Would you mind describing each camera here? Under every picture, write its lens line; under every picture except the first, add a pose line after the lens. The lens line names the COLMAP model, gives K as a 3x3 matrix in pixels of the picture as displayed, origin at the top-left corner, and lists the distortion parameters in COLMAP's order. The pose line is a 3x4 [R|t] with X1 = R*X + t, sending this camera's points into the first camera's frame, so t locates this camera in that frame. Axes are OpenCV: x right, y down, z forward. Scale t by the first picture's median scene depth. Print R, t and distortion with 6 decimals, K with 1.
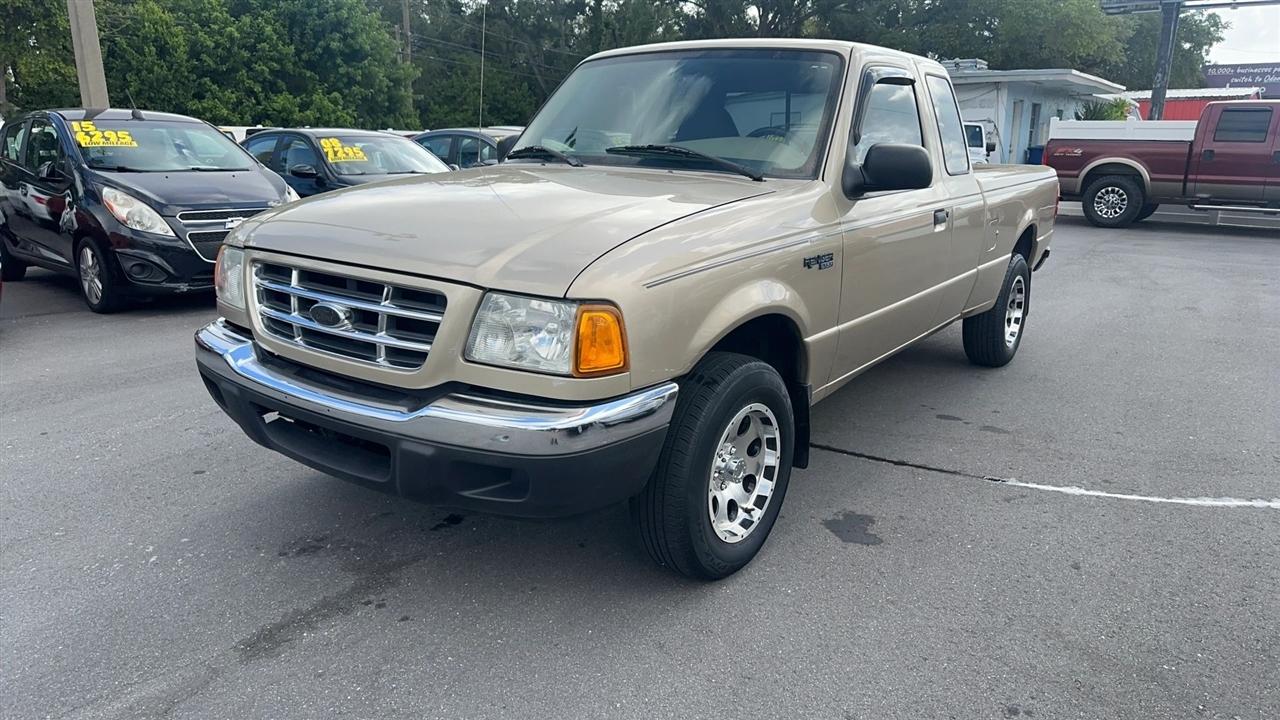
lens RADIAL K [[863.3, 0, 640.6], [0, 863.3, 369.8], [0, 0, 1]] dist [0.042096, -0.050843]
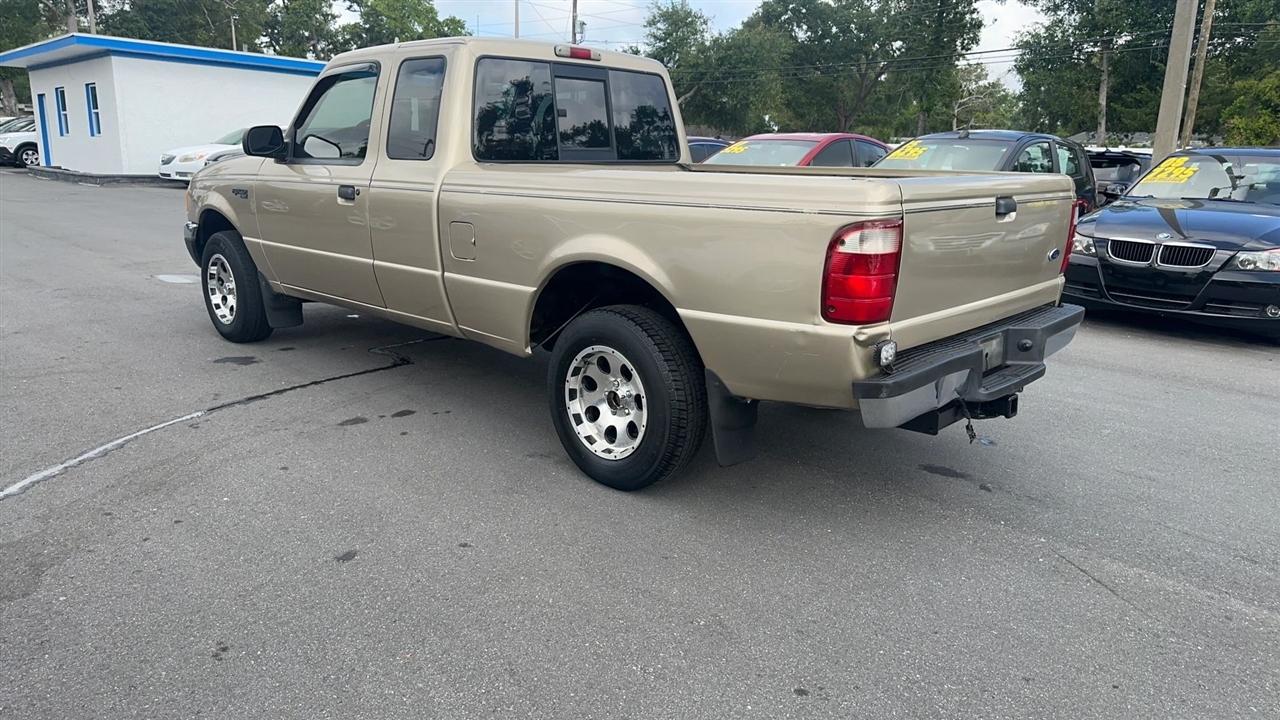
lens RADIAL K [[863.3, 0, 639.3], [0, 863.3, 372.0], [0, 0, 1]] dist [0.042096, -0.050843]
pose [[-0.122616, 0.230218, -0.965383, 1.550121], [-0.278453, 0.925672, 0.256115, -0.382119], [0.952591, 0.300218, -0.049397, 1.609198]]
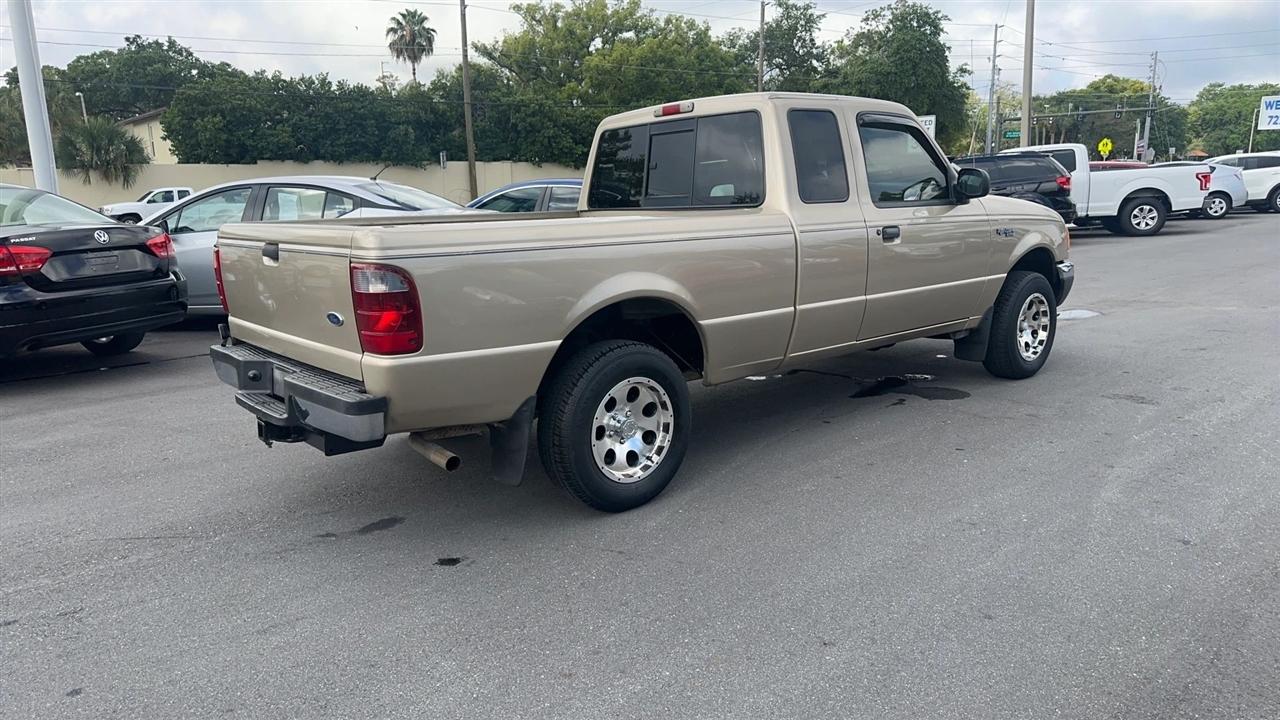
lens RADIAL K [[863.3, 0, 640.9], [0, 863.3, 367.1], [0, 0, 1]] dist [0.042096, -0.050843]
pose [[-0.972928, -0.035533, 0.228362, 0.008588], [0.071322, 0.893716, 0.442927, -0.698885], [-0.219830, 0.447223, -0.866987, 2.669644]]
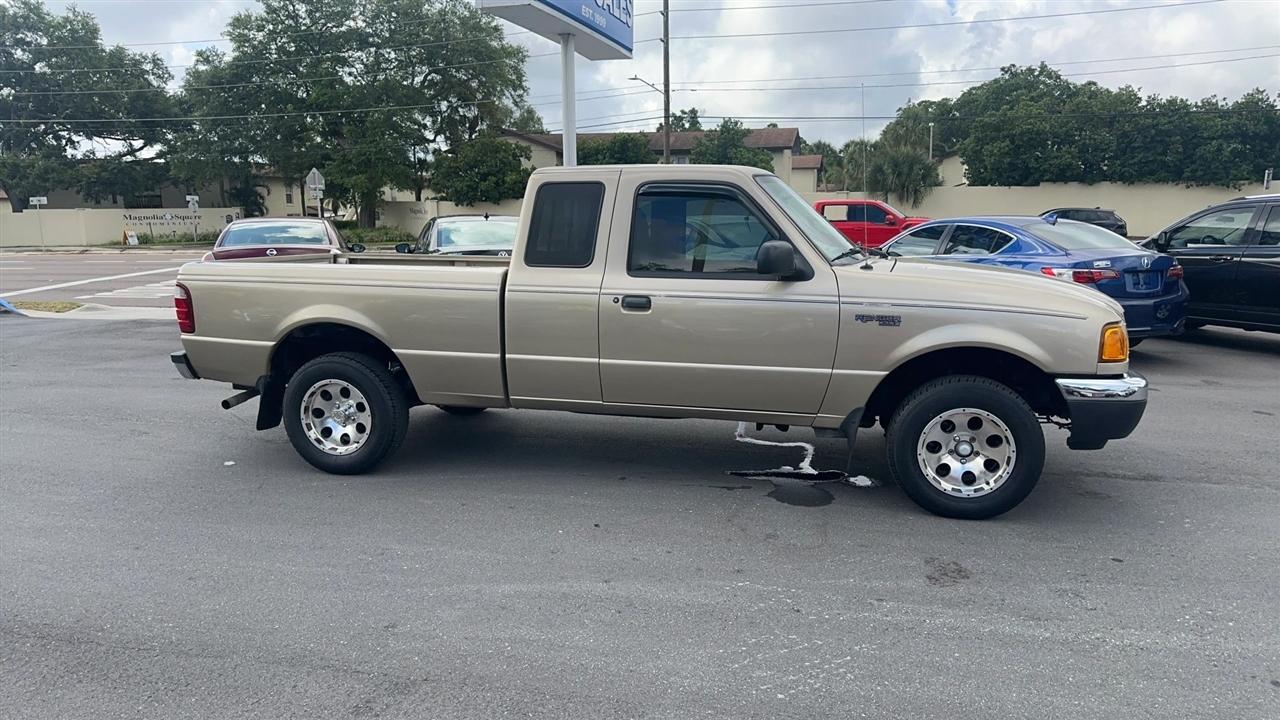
lens RADIAL K [[863.3, 0, 641.9], [0, 863.3, 359.6], [0, 0, 1]] dist [0.042096, -0.050843]
pose [[-0.390307, -0.163210, 0.906103, -1.223668], [0.232489, 0.934796, 0.268523, -0.540346], [-0.890848, 0.315465, -0.326913, 1.818450]]
